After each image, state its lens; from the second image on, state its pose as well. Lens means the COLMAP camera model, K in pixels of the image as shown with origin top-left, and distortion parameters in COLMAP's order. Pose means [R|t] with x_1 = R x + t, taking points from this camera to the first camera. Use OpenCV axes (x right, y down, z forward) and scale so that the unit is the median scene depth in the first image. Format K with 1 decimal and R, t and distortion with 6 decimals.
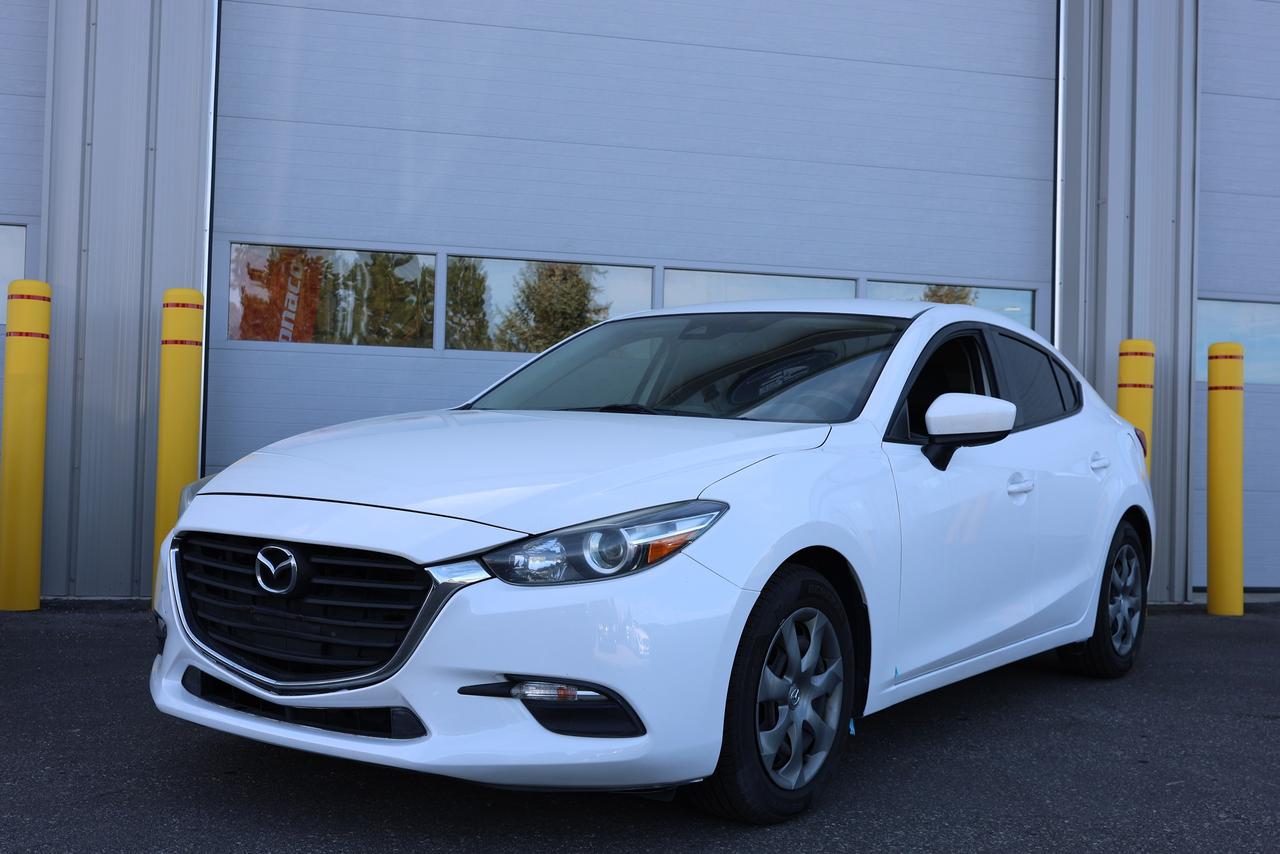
lens RADIAL K [[1452.3, 0, 640.0], [0, 1452.3, 427.0], [0, 0, 1]] dist [0.009114, 0.012934]
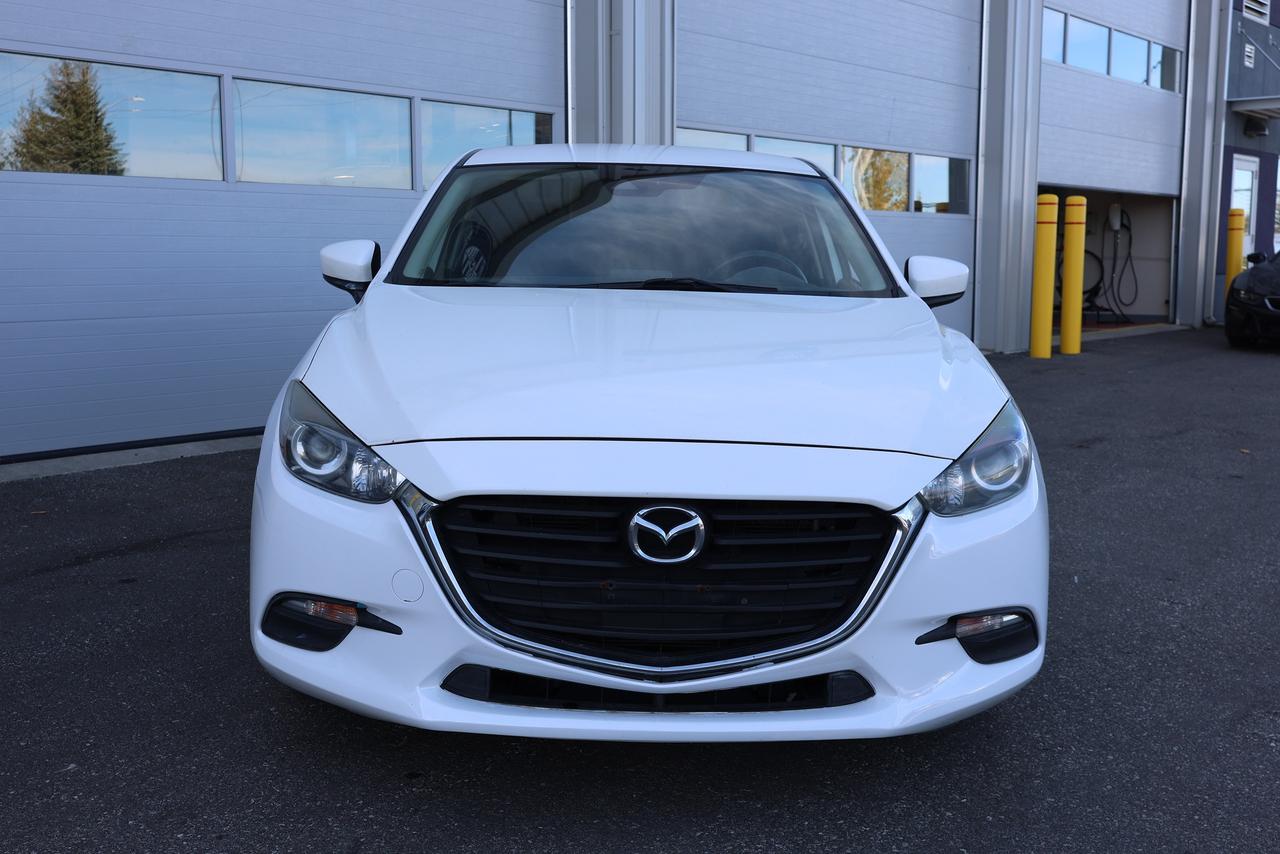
lens RADIAL K [[1338.1, 0, 640.0], [0, 1338.1, 427.0], [0, 0, 1]] dist [-0.001365, 0.010805]
pose [[0.801429, -0.103071, 0.589142, -0.677880], [0.004566, 0.986064, 0.166302, -0.080917], [-0.598072, -0.130589, 0.790731, 0.428877]]
